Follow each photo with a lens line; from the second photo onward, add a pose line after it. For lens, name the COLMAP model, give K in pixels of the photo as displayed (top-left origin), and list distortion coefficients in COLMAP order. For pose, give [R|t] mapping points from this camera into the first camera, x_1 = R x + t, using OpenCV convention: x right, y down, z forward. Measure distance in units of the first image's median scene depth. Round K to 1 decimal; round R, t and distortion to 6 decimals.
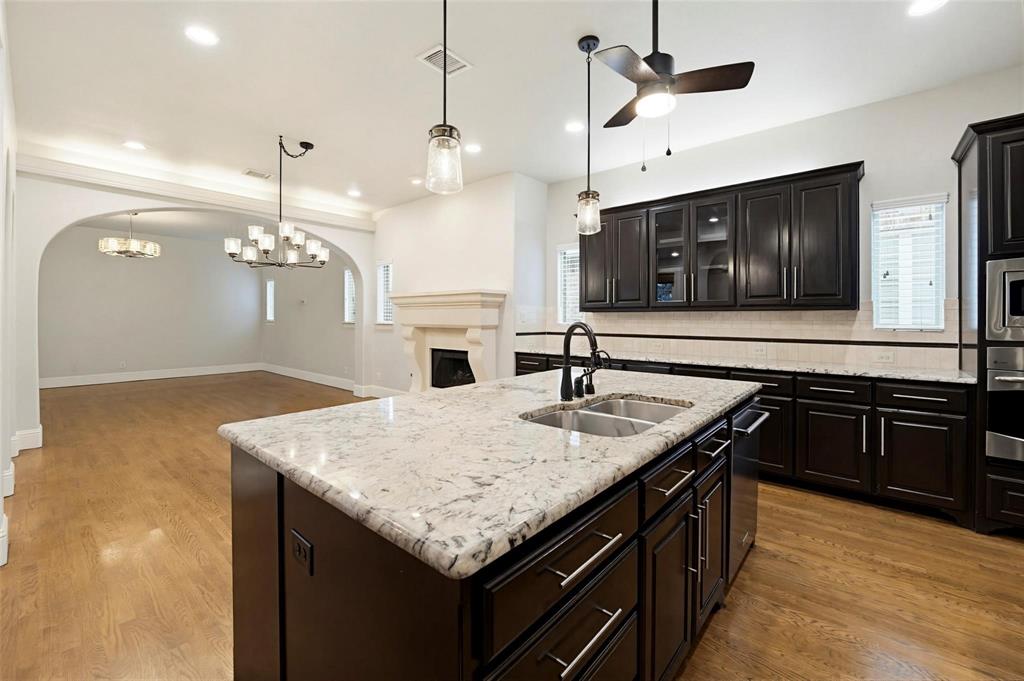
lens RADIAL K [[418.9, 0, 518.1], [0, 418.9, 317.1], [0, 0, 1]] dist [-0.000215, -0.000223]
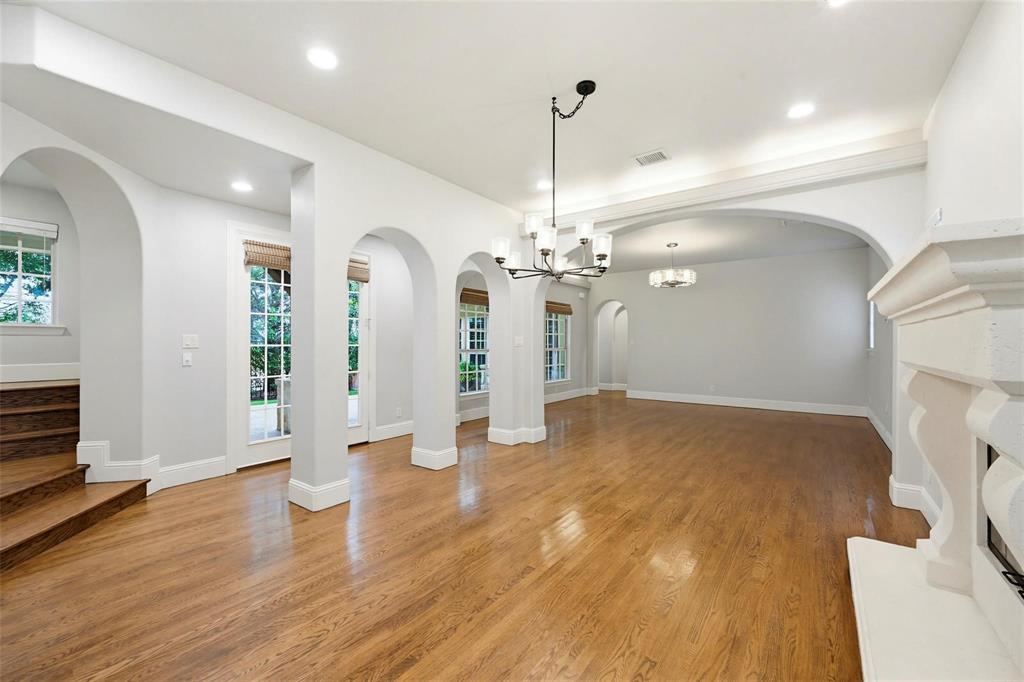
lens RADIAL K [[420.1, 0, 511.9], [0, 420.1, 343.9], [0, 0, 1]] dist [0.001783, 0.000478]
pose [[0.073904, -0.011494, -0.997199, 0.127421], [-0.001634, 0.999931, -0.011646, 0.018068], [0.997264, 0.002490, 0.073880, 0.579686]]
